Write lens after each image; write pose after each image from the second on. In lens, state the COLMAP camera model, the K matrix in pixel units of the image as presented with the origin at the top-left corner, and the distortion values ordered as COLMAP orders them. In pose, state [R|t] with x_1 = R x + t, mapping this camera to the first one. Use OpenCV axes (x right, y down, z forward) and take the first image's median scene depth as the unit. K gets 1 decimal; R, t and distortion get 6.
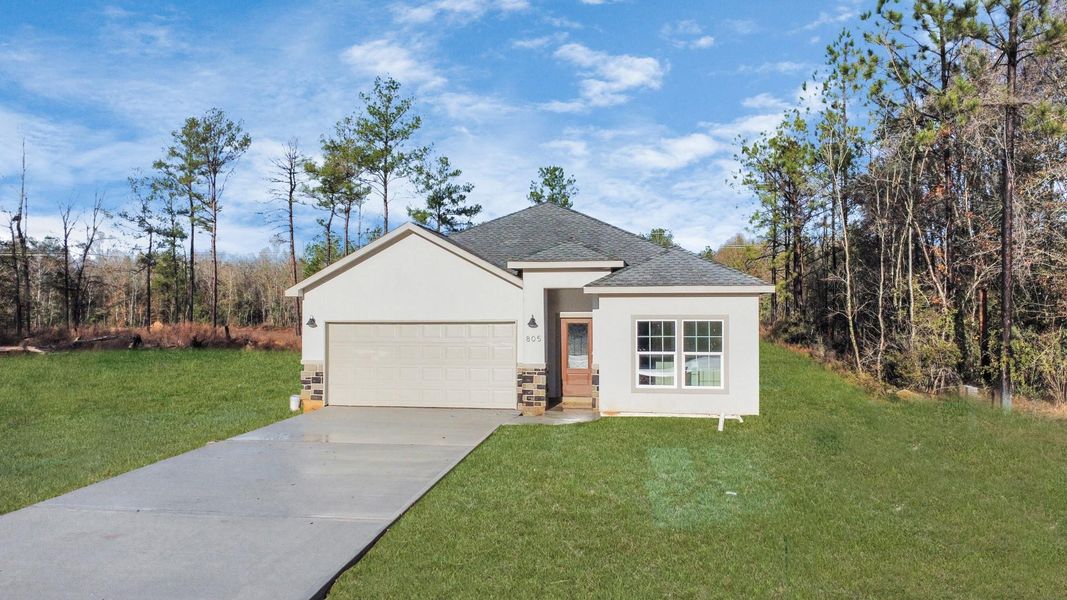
lens RADIAL K [[845.0, 0, 533.5], [0, 845.0, 300.0], [0, 0, 1]] dist [-0.002908, -0.001230]
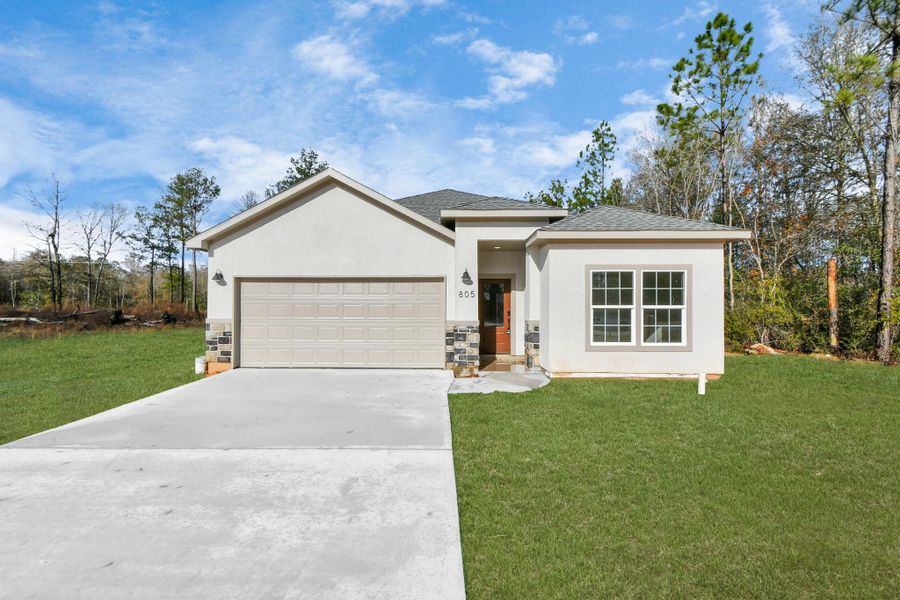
lens RADIAL K [[395.7, 0, 446.6], [0, 395.7, 305.1], [0, 0, 1]] dist [0.004631, 0.000389]
pose [[0.987314, 0.005313, 0.158689, -0.085162], [-0.006330, 0.999963, 0.005904, 0.052071], [-0.158651, -0.006834, 0.987311, 0.531436]]
